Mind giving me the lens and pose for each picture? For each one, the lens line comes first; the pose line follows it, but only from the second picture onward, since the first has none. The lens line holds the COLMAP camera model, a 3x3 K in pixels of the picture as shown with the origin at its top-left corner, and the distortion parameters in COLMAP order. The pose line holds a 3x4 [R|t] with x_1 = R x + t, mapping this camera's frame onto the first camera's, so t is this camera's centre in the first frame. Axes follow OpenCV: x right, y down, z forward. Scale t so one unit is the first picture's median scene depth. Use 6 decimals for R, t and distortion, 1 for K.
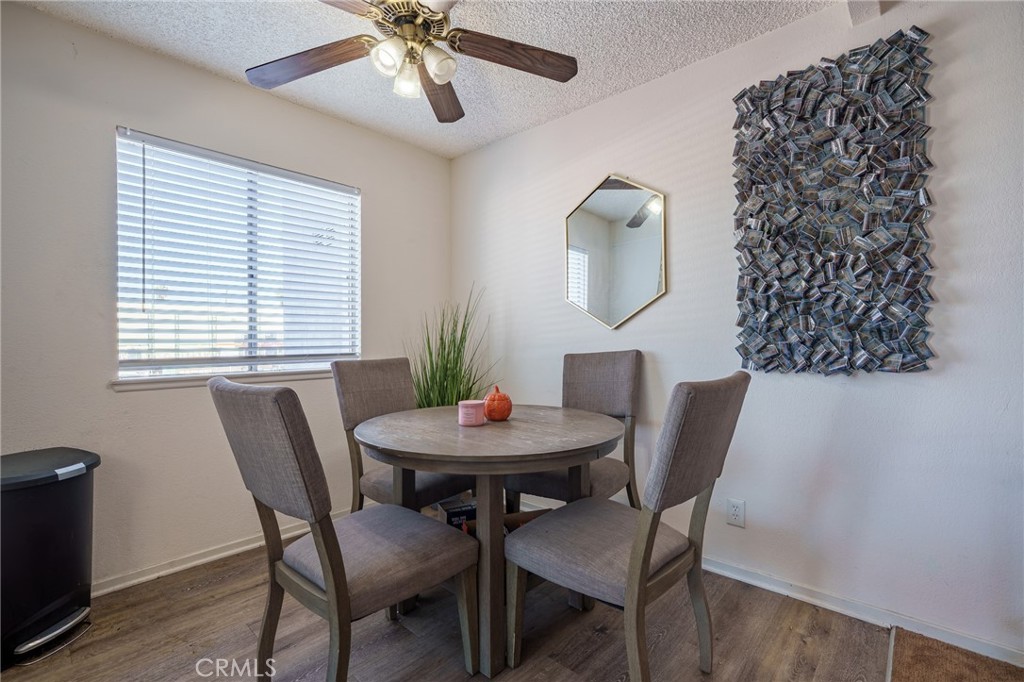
lens RADIAL K [[463.0, 0, 511.4], [0, 463.0, 341.0], [0, 0, 1]] dist [-0.008138, 0.001104]
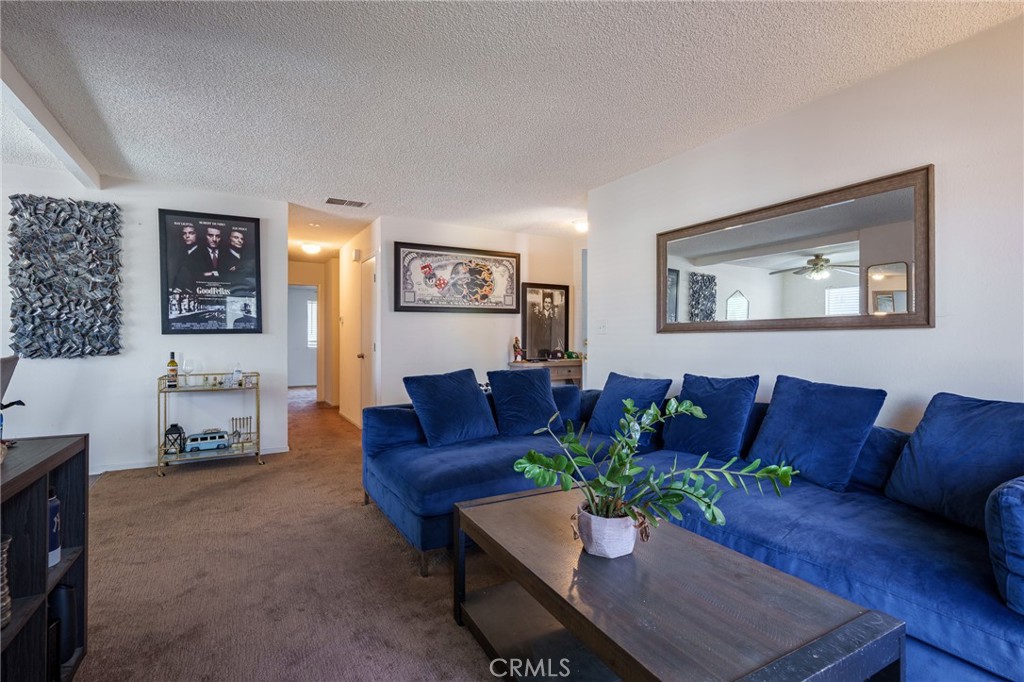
lens RADIAL K [[463.0, 0, 512.5], [0, 463.0, 340.9], [0, 0, 1]] dist [-0.008138, 0.001104]
pose [[0.282519, 0.004714, 0.959250, -0.678155], [-0.003086, 0.999987, -0.004005, 0.000000], [-0.959257, -0.001829, 0.282530, -1.388702]]
